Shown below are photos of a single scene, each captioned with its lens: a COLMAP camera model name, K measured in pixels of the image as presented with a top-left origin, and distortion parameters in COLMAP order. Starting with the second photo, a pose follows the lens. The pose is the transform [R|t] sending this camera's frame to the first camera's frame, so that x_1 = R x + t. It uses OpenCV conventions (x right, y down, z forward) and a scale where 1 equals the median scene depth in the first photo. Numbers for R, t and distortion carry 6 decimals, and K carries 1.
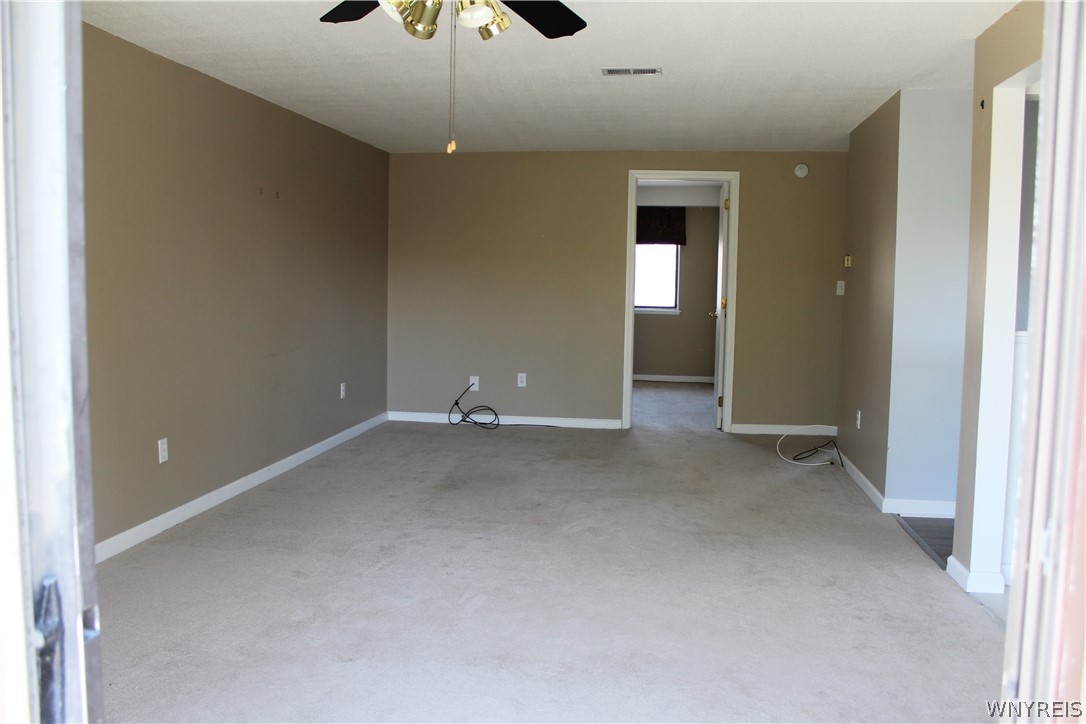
lens RADIAL K [[906.0, 0, 545.0], [0, 906.0, 359.4], [0, 0, 1]] dist [-0.089819, 0.018357]
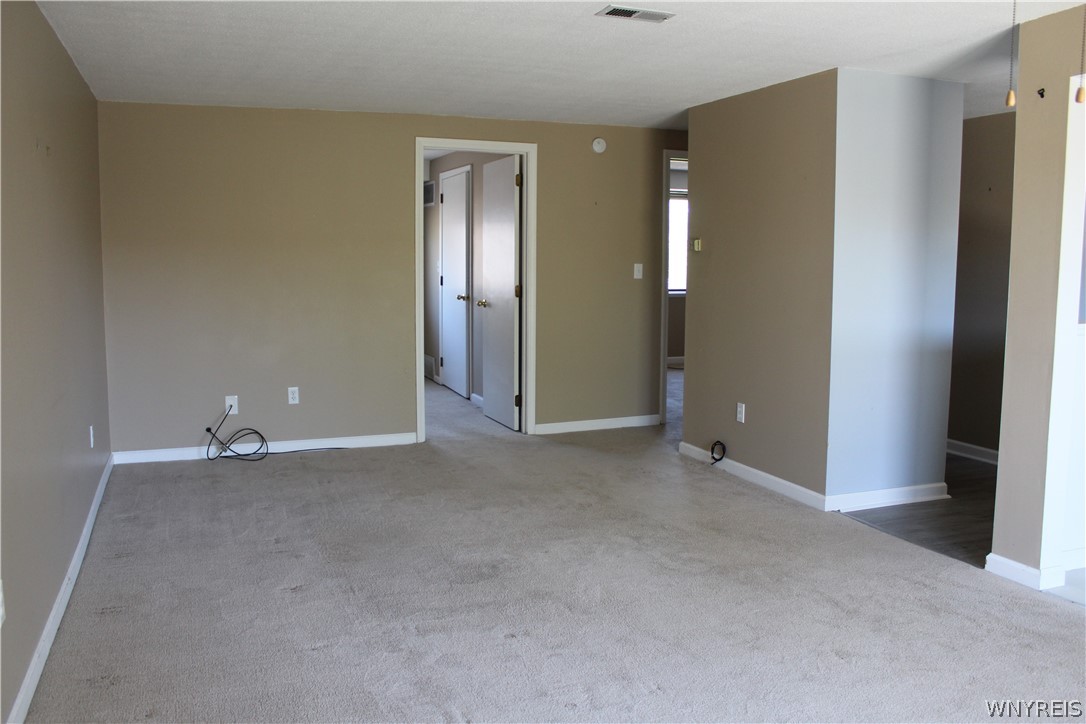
lens RADIAL K [[906.0, 0, 542.0], [0, 906.0, 361.9], [0, 0, 1]] dist [-0.089819, 0.018357]
pose [[0.870590, -0.070500, 0.486931, -0.226929], [0.054884, 0.997419, 0.046283, -0.032685], [-0.488938, -0.013569, 0.872213, 0.205202]]
